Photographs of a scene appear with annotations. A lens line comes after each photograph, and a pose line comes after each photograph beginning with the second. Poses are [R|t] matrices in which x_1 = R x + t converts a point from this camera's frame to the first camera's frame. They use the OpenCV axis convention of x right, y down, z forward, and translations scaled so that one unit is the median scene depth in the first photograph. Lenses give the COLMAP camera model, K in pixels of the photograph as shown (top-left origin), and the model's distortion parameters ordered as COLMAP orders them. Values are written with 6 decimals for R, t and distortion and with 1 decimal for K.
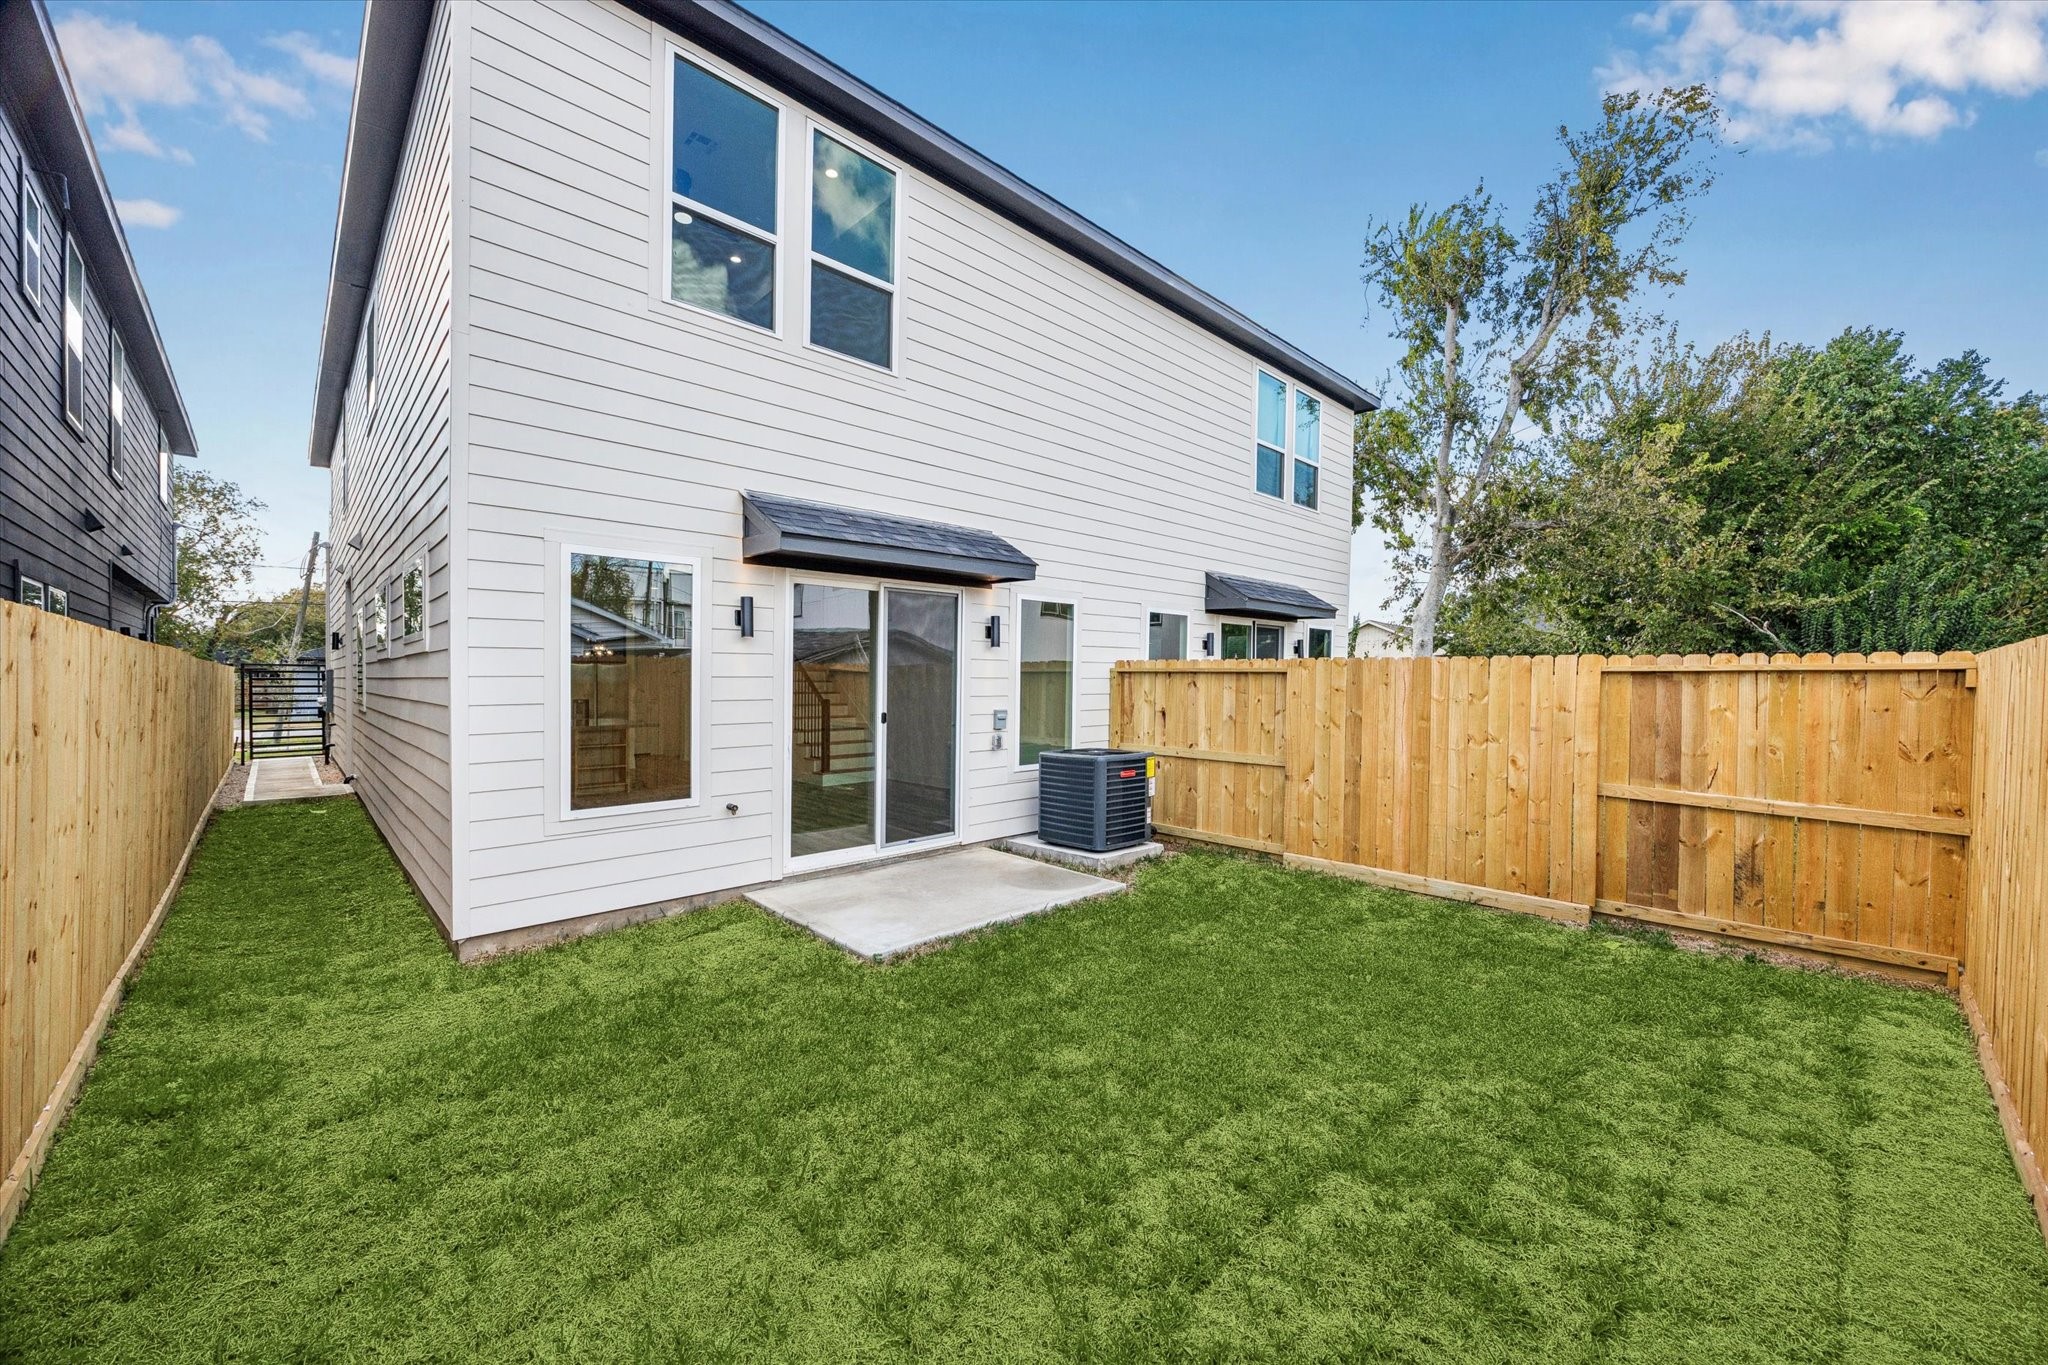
lens RADIAL K [[782.5, 0, 1030.7], [0, 782.5, 681.3], [0, 0, 1]] dist [-0.000576, 0.000066]
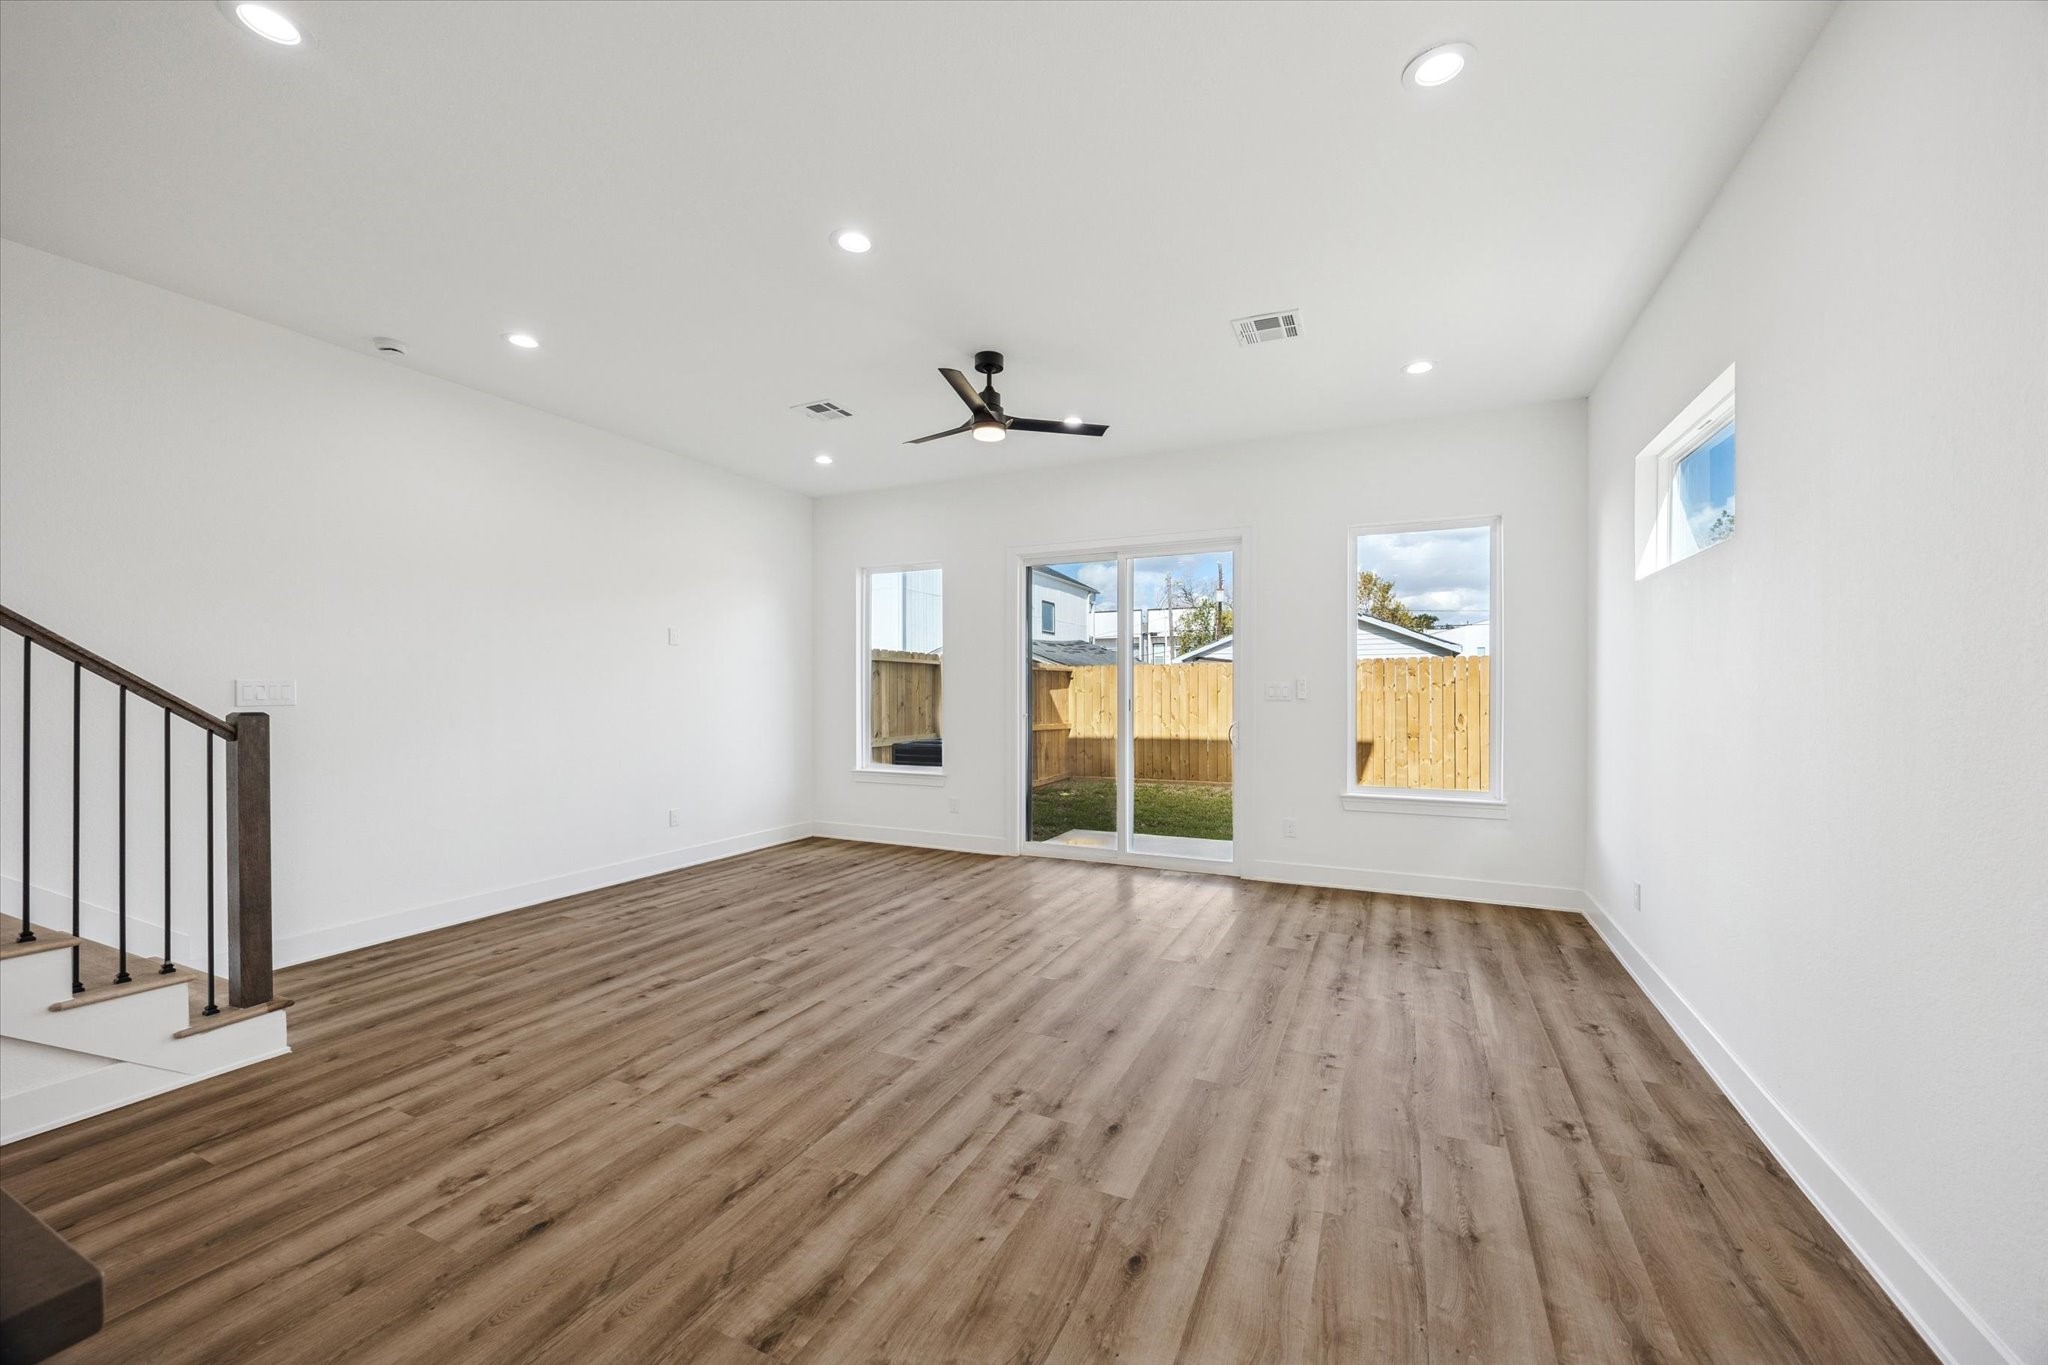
lens RADIAL K [[782.5, 0, 1030.7], [0, 782.5, 681.3], [0, 0, 1]] dist [-0.000576, 0.000066]
pose [[-0.359298, 0.014647, 0.933108, -1.022901], [0.007912, 0.999889, -0.012649, 0.037751], [-0.933189, 0.002838, -0.359374, 1.505098]]
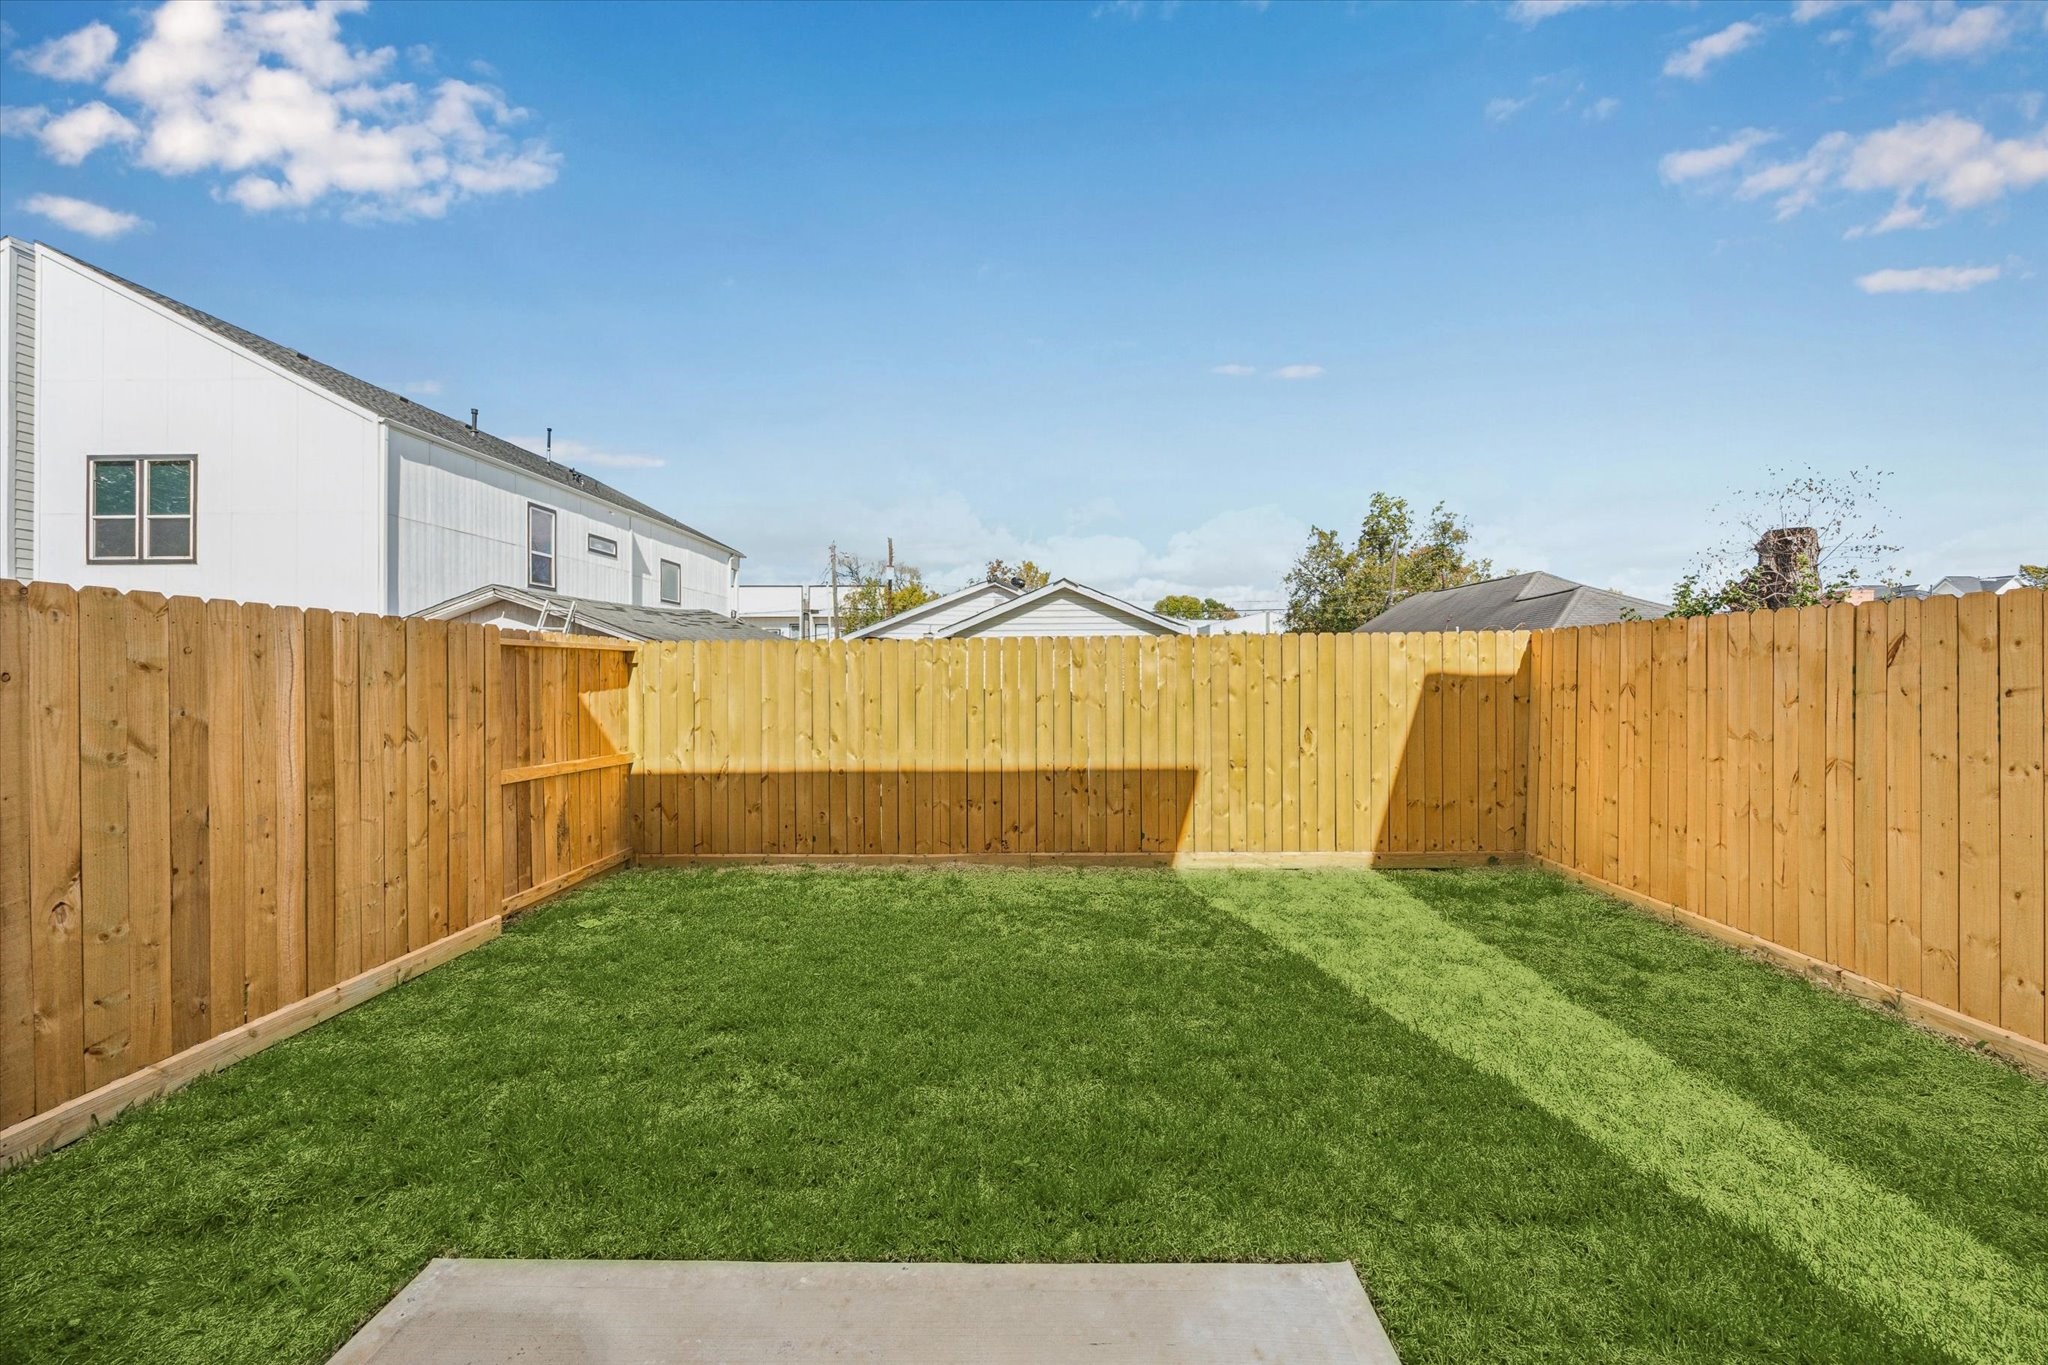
lens RADIAL K [[782.5, 0, 1030.7], [0, 782.5, 681.3], [0, 0, 1]] dist [-0.000576, 0.000066]
pose [[-0.709702, -0.003157, 0.704495, -0.278250], [0.006909, 0.999911, 0.011441, 0.018980], [-0.704468, 0.012987, -0.709617, 1.046181]]
